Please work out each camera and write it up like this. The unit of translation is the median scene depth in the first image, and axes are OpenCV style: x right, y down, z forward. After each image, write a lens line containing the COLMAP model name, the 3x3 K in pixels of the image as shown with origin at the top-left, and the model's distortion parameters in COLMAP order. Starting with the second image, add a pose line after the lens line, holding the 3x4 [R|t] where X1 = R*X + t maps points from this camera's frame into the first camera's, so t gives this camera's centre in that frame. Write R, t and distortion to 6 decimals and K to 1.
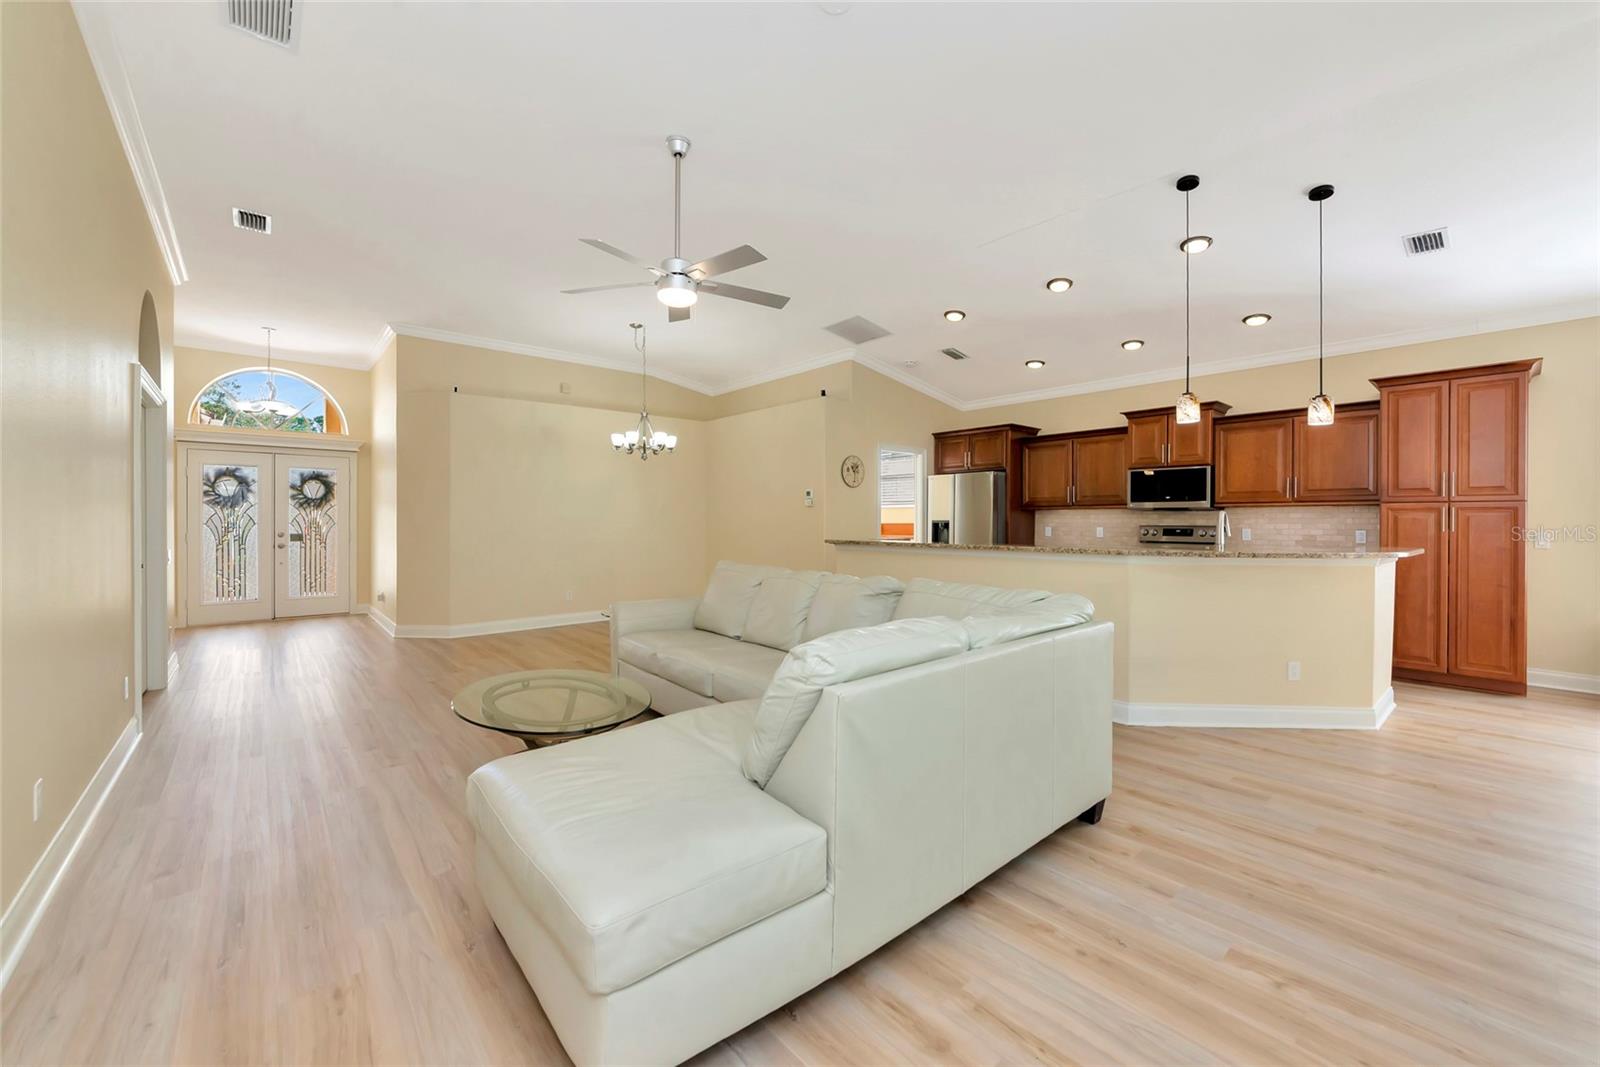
lens RADIAL K [[632.5, 0, 773.5], [0, 632.5, 517.2], [0, 0, 1]] dist [-0.000143, -0.000102]
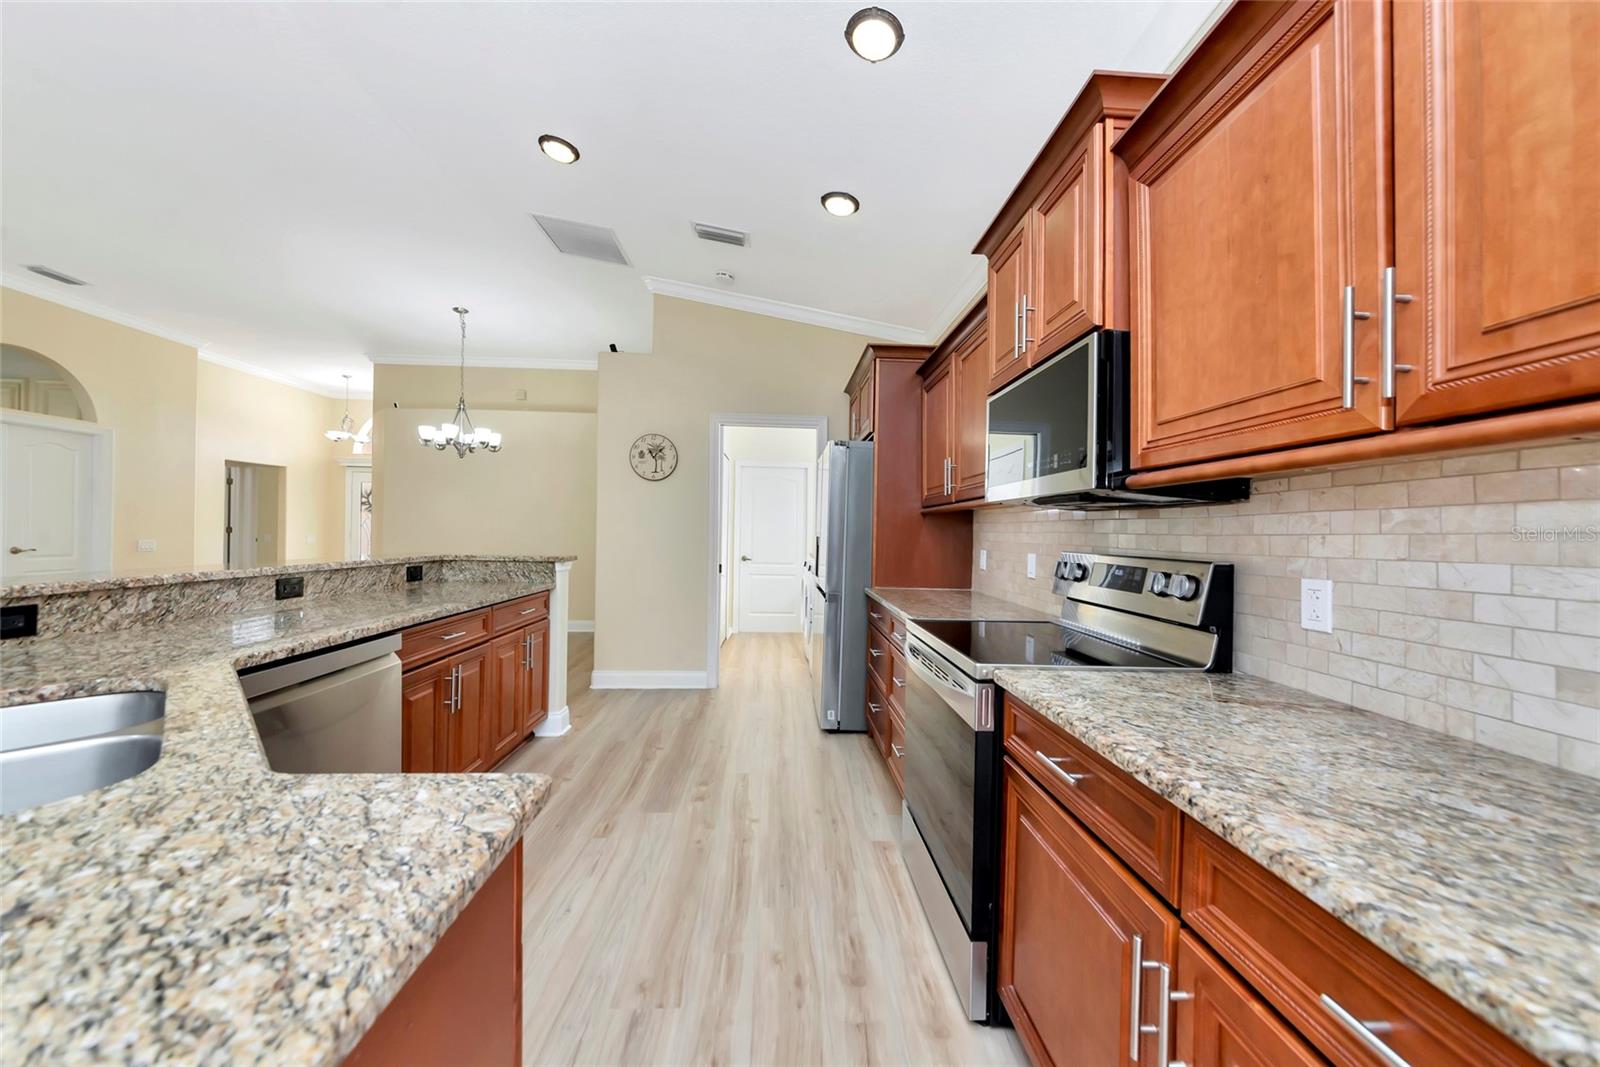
lens RADIAL K [[563.7, 0, 798.7], [0, 563.7, 528.0], [0, 0, 1]] dist [-0.000346, 0.000115]
pose [[0.788254, 0.012076, -0.615231, 0.602078], [-0.019831, 0.999787, -0.005784, 0.003825], [0.615030, 0.016760, 0.788326, 0.600426]]
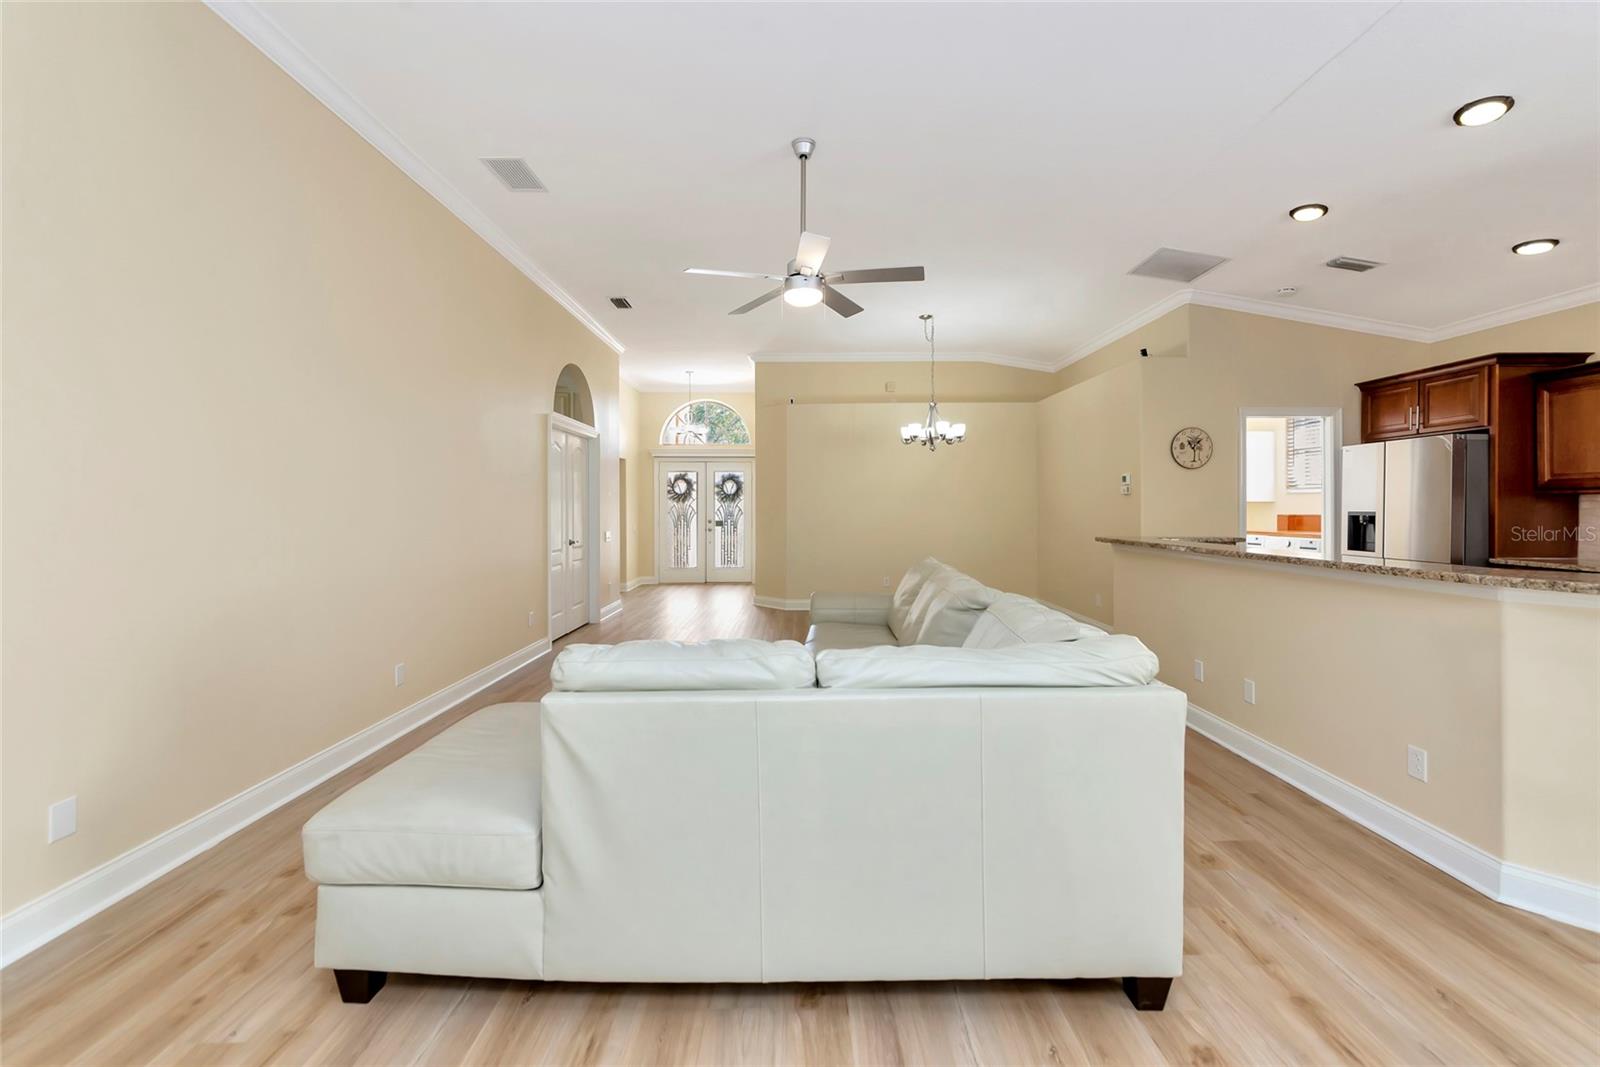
lens RADIAL K [[616.3, 0, 803.8], [0, 616.3, 504.7], [0, 0, 1]] dist [-0.003566, -0.000262]
pose [[0.763344, -0.004856, -0.645974, 0.240622], [0.005378, 0.999985, -0.001161, -0.005281], [0.645970, -0.002588, 0.763358, 0.121477]]
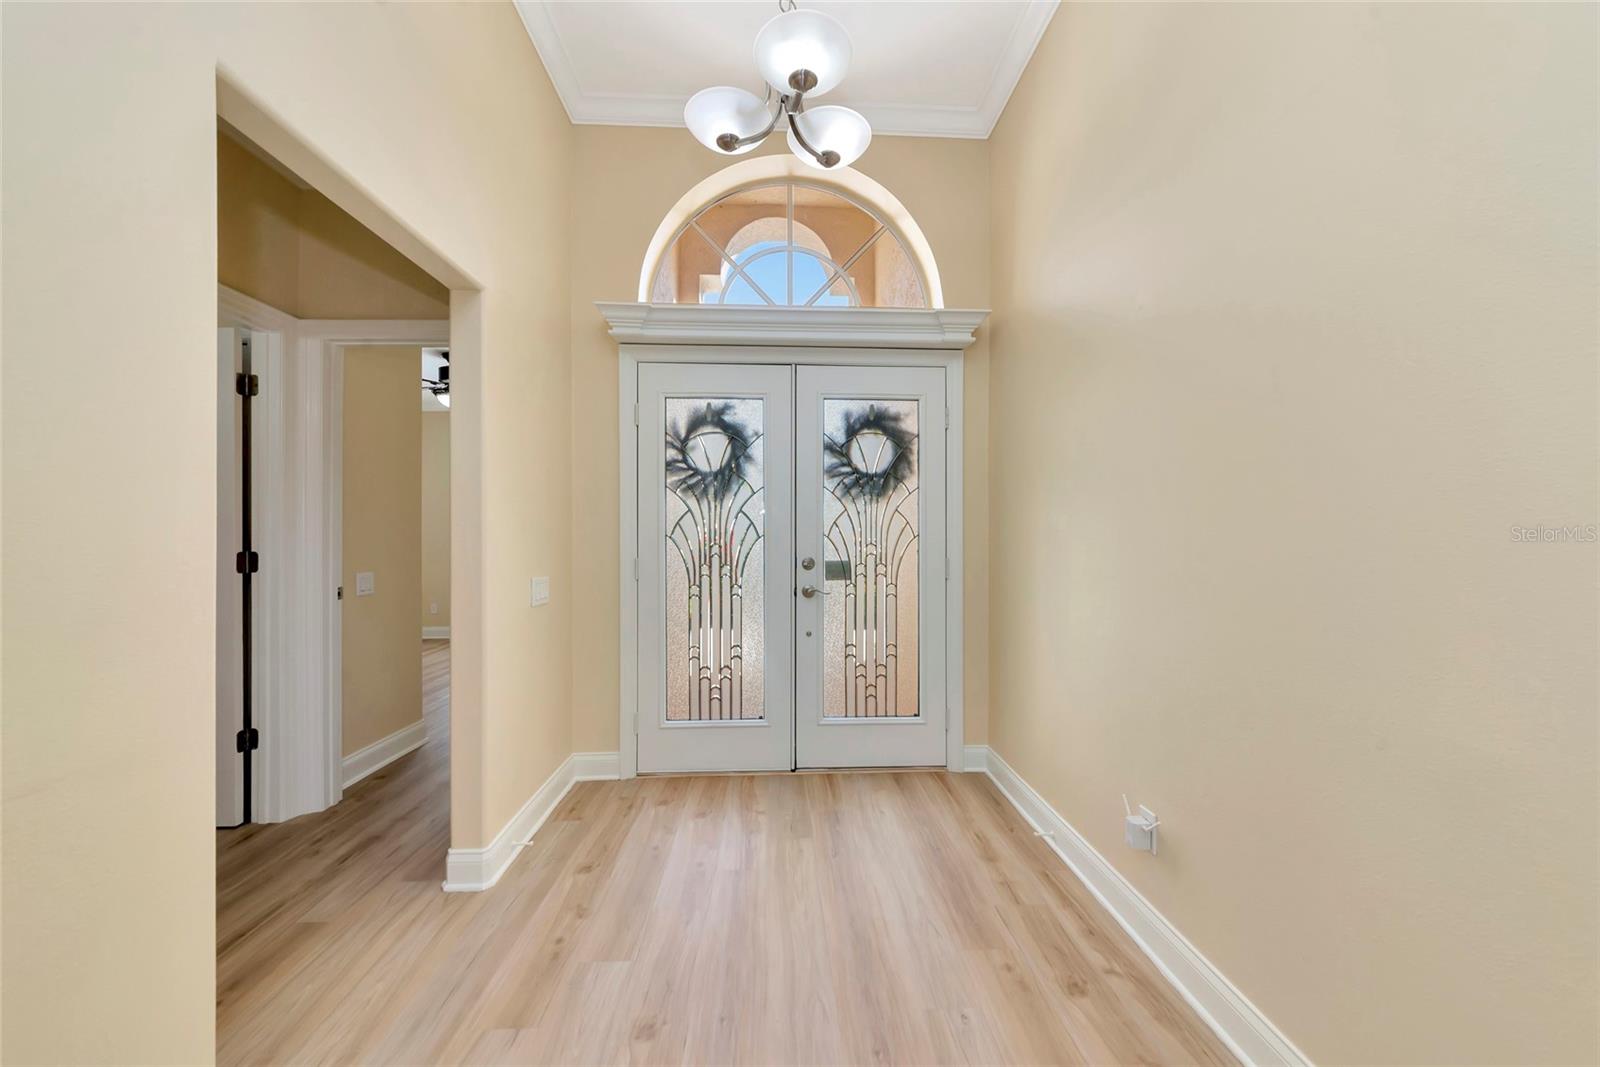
lens RADIAL K [[563.7, 0, 798.7], [0, 563.7, 528.0], [0, 0, 1]] dist [-0.000346, 0.000115]
pose [[0.788375, -0.002131, -0.615191, -0.577108], [0.005308, 0.999980, 0.003338, 0.003735], [0.615172, -0.005897, 0.788371, 0.731444]]
